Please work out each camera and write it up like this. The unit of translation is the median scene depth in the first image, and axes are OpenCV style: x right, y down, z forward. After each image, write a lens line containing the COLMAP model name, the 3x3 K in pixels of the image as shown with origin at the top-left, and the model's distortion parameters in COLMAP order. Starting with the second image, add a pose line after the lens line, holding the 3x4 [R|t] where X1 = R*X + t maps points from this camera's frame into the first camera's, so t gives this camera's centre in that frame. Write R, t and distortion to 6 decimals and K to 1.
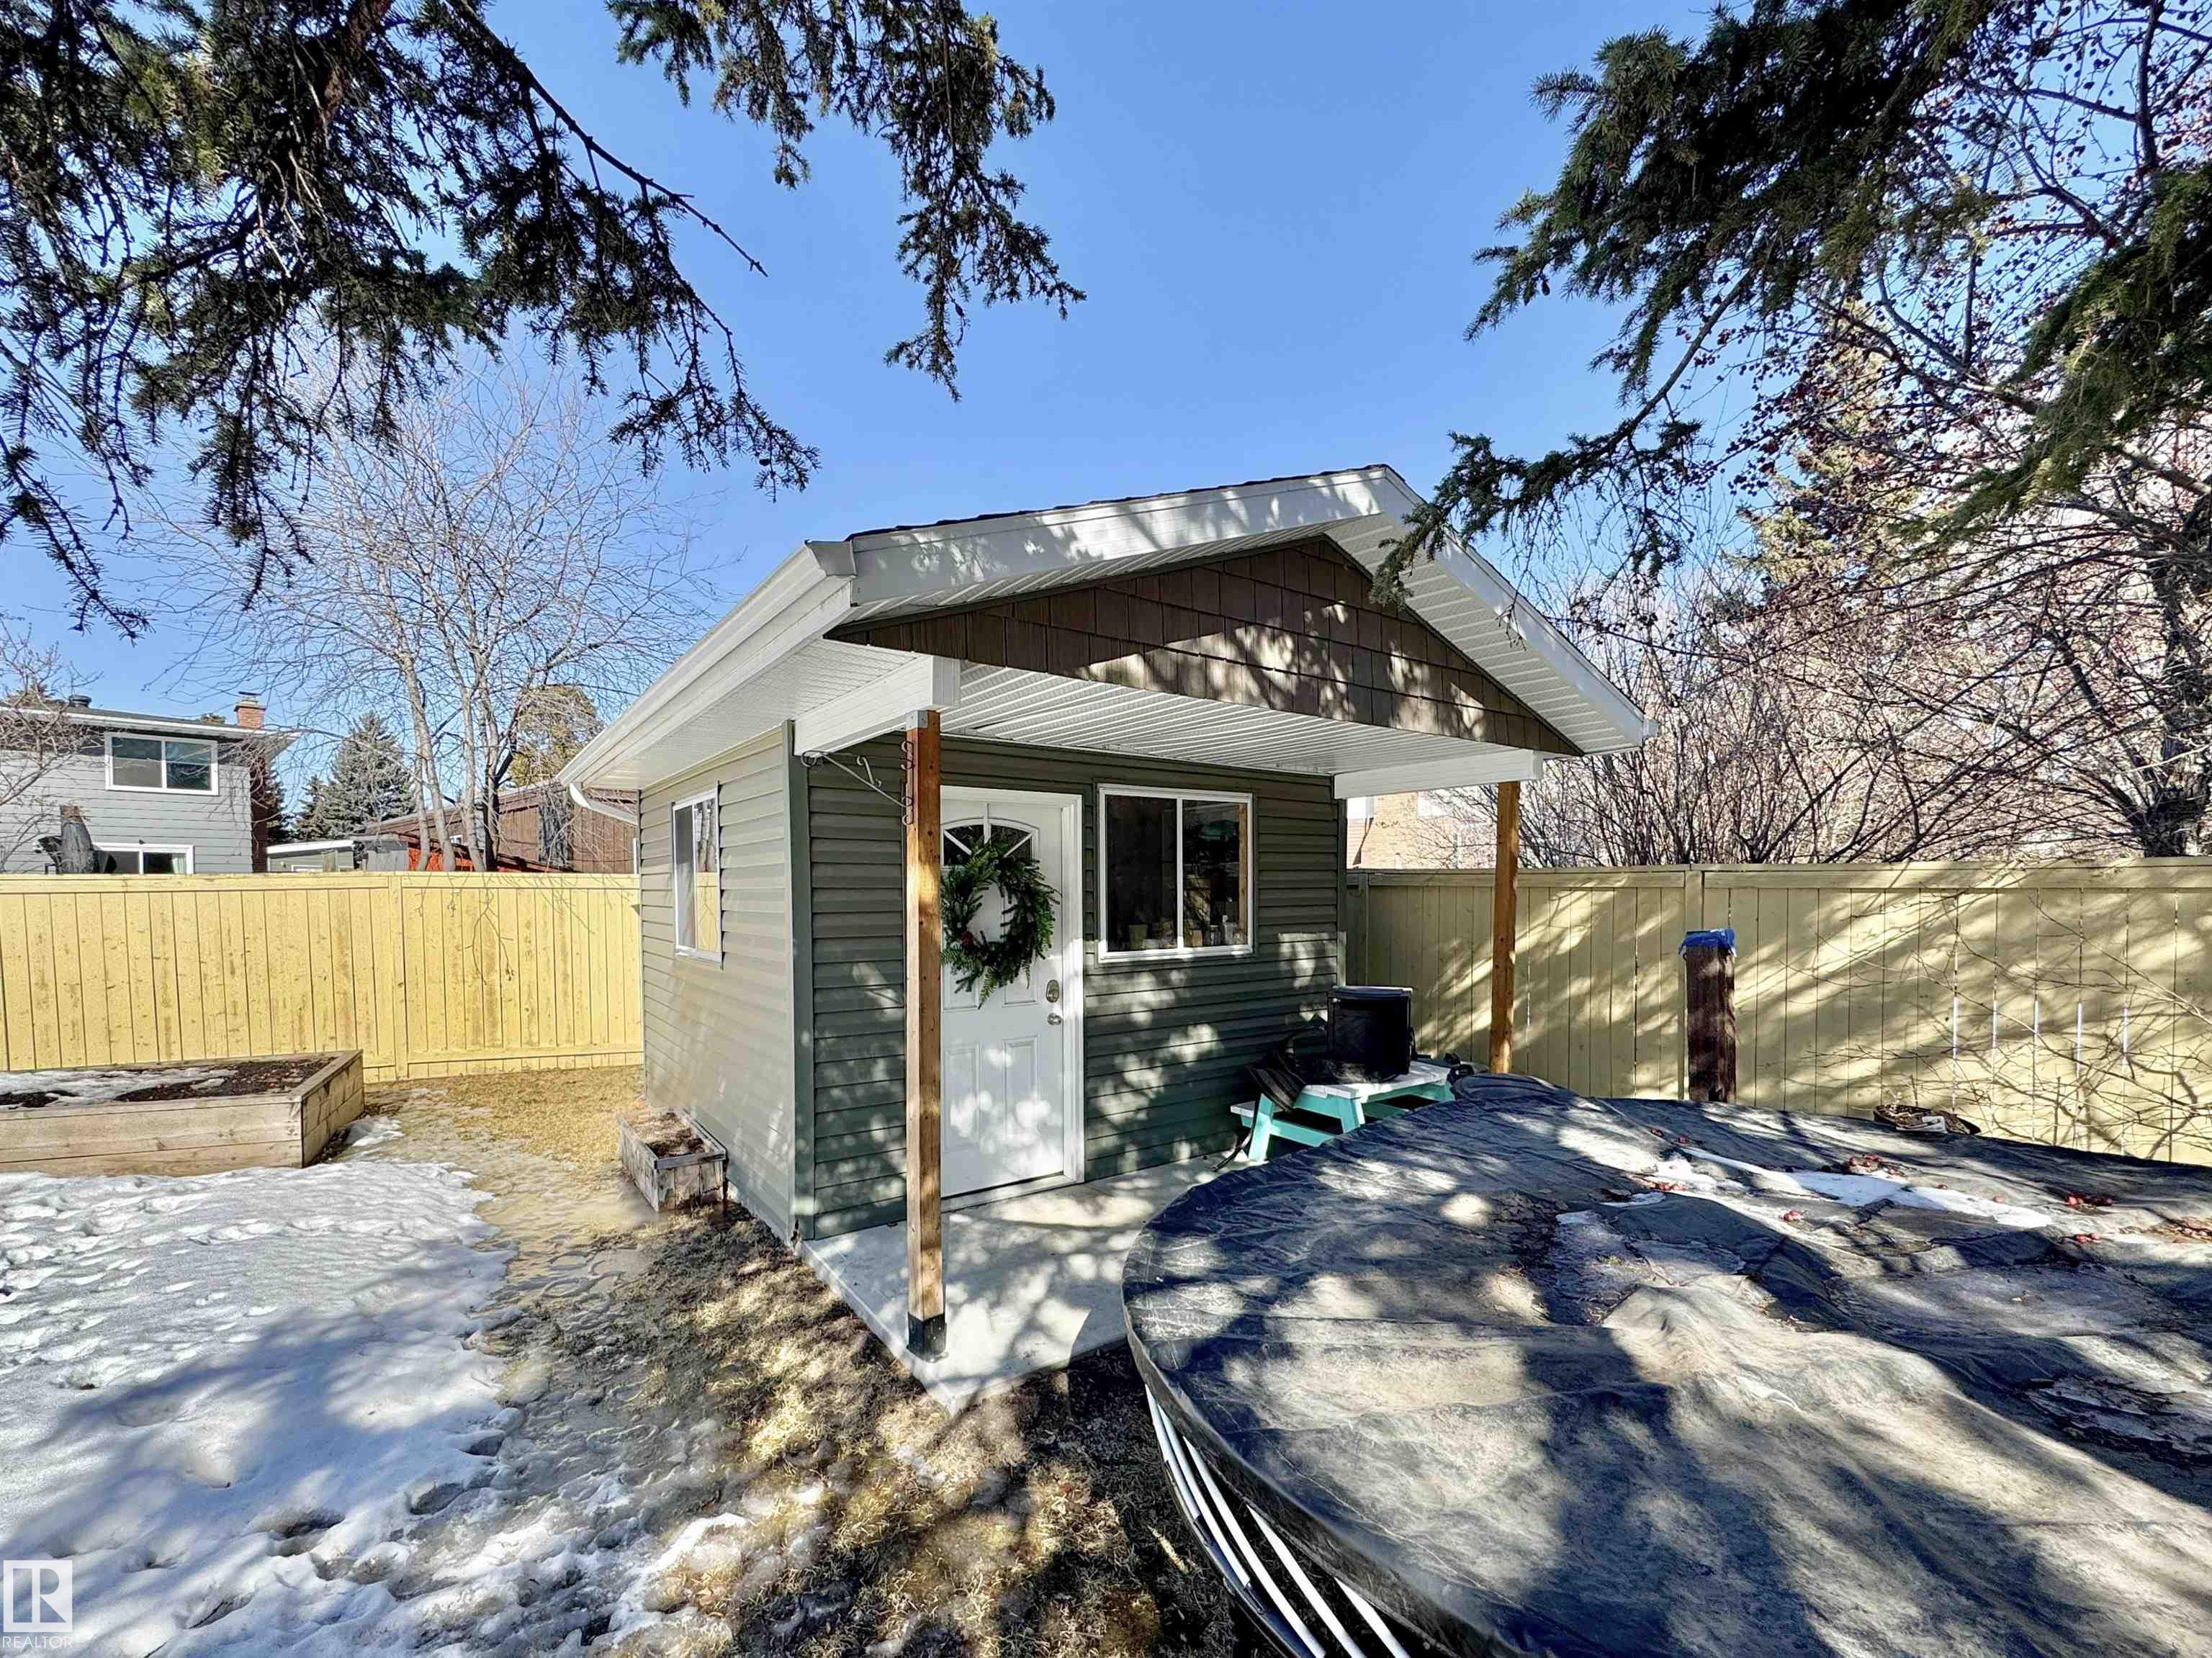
lens RADIAL K [[885.0, 0, 1106.0], [0, 885.0, 829.0], [0, 0, 1]] dist [0.000147, -0.000162]
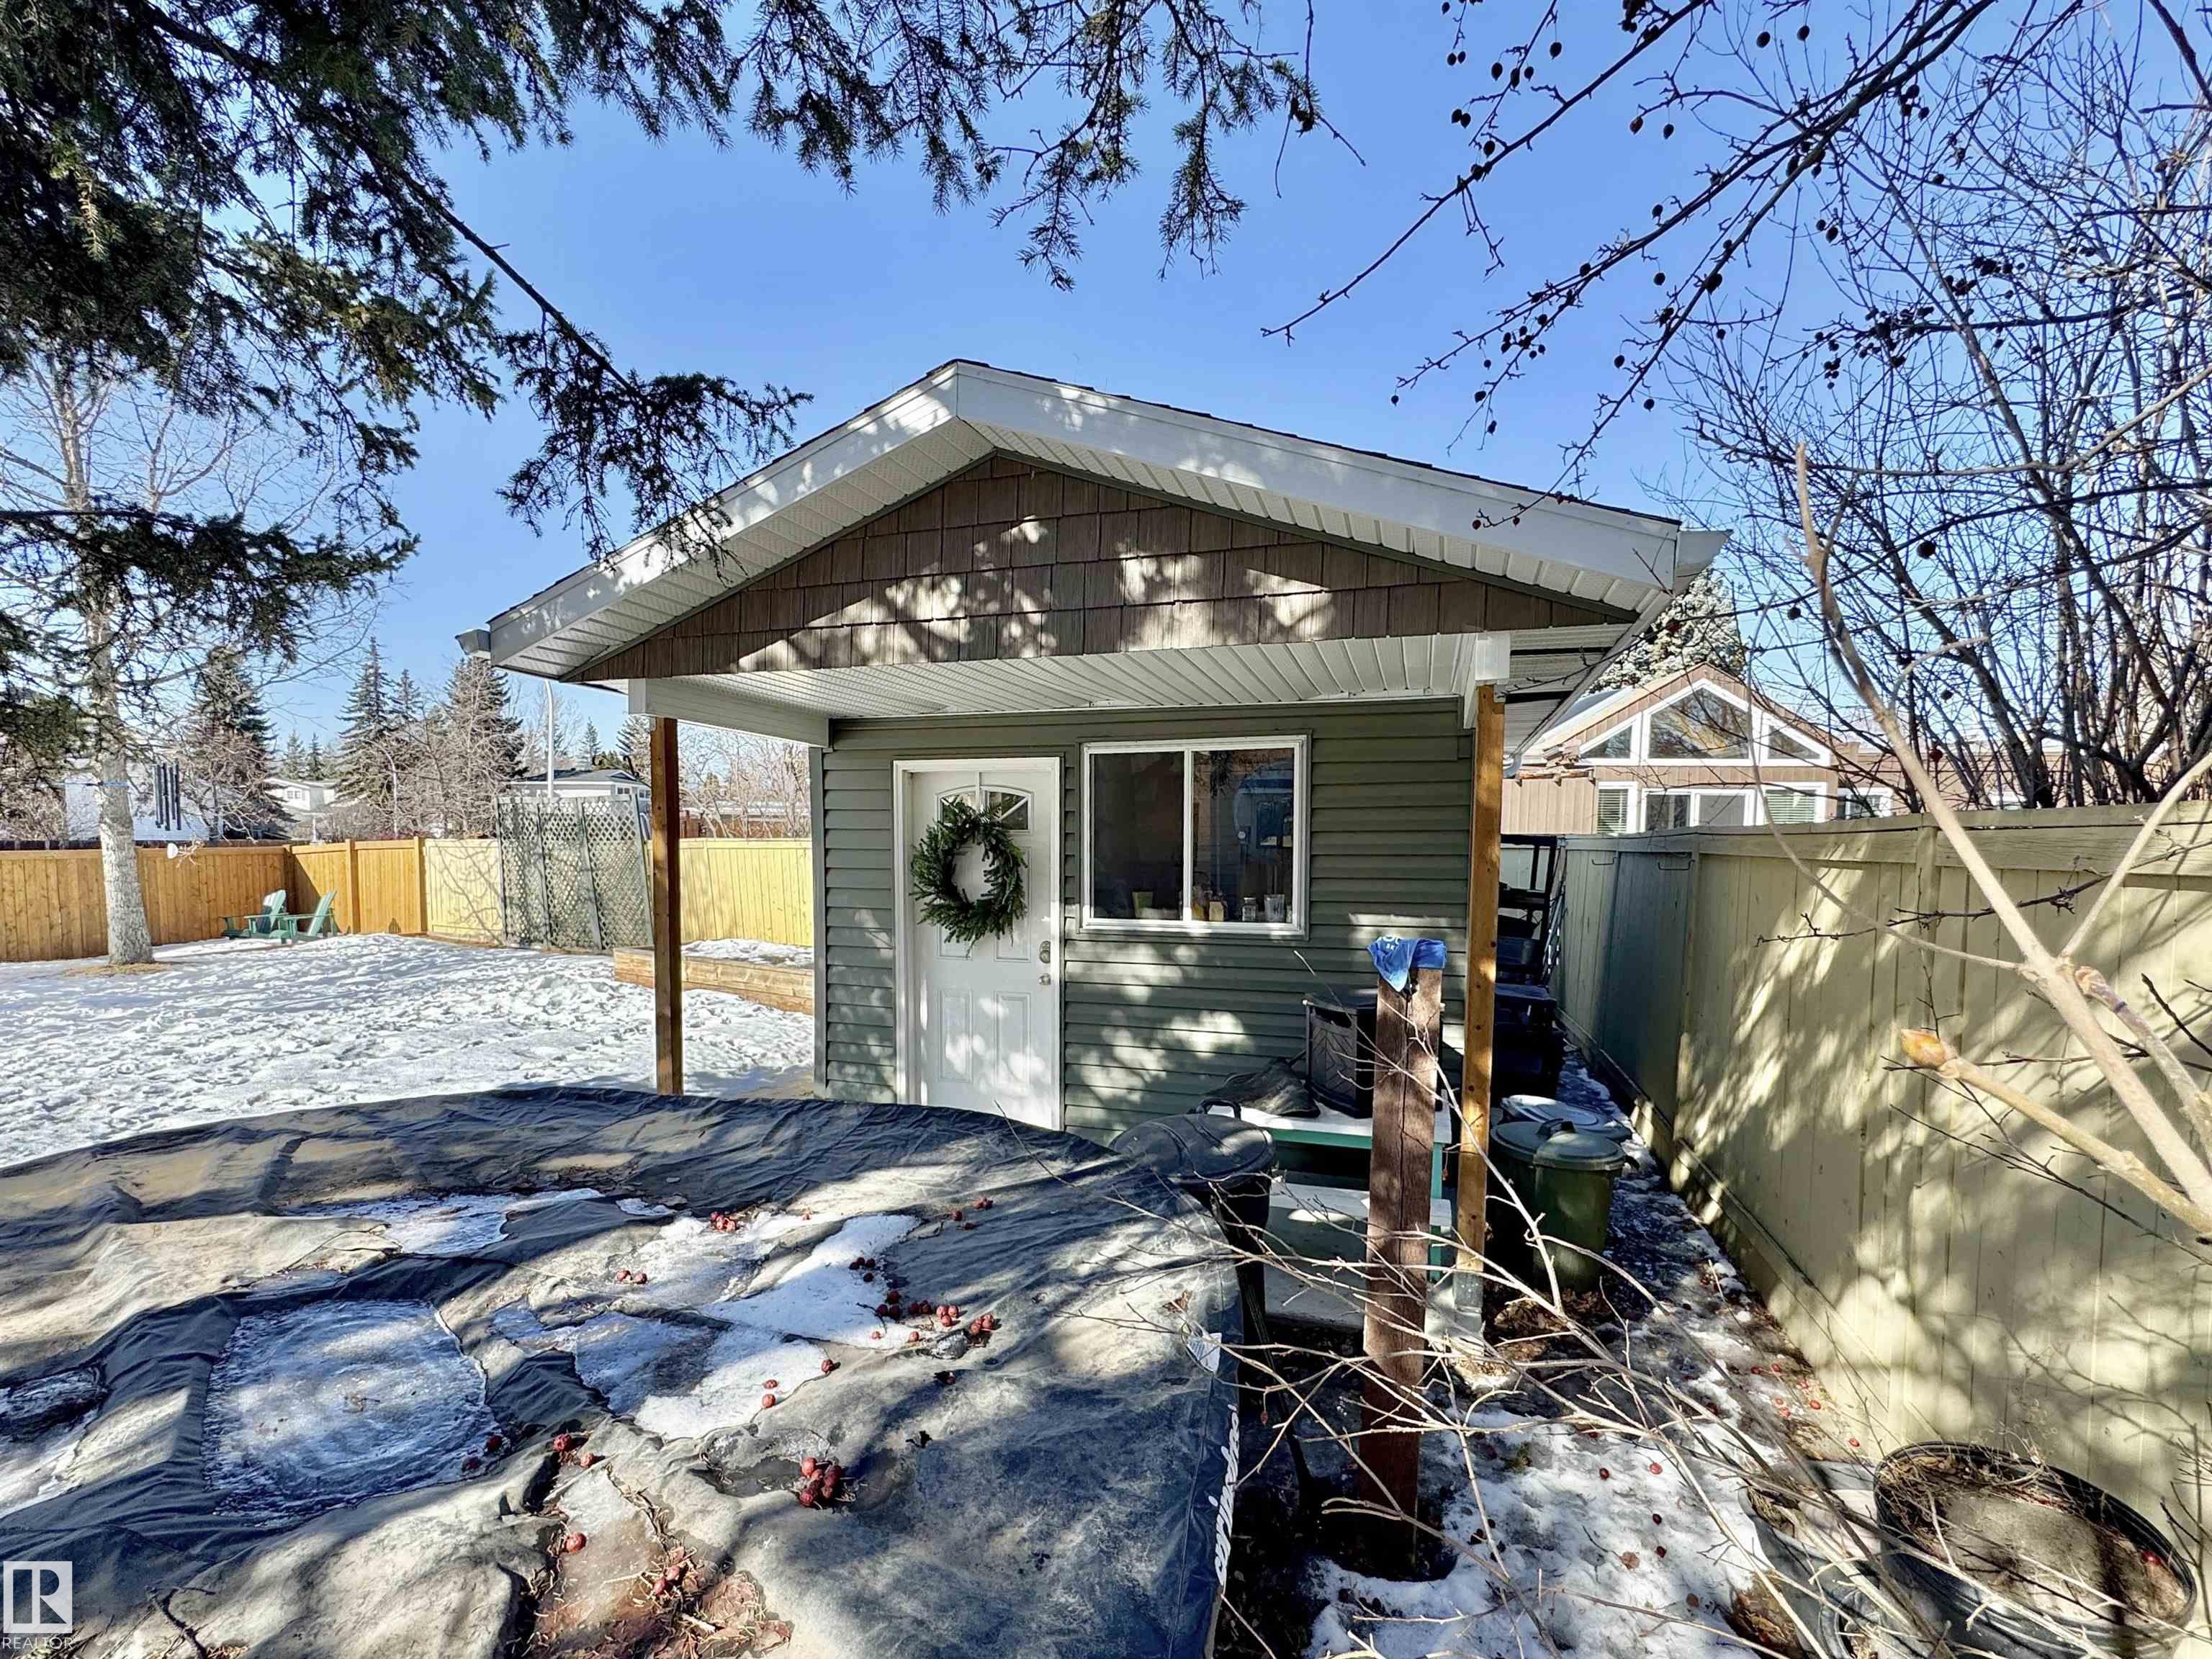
lens RADIAL K [[943.7, 0, 1159.1], [0, 943.7, 818.1], [0, 0, 1]] dist [-0.001182, 0.000032]
pose [[0.625643, -0.015674, -0.779952, 0.903661], [0.042827, 0.998980, 0.014279, 0.020202], [0.778933, -0.042337, 0.625677, 0.448410]]
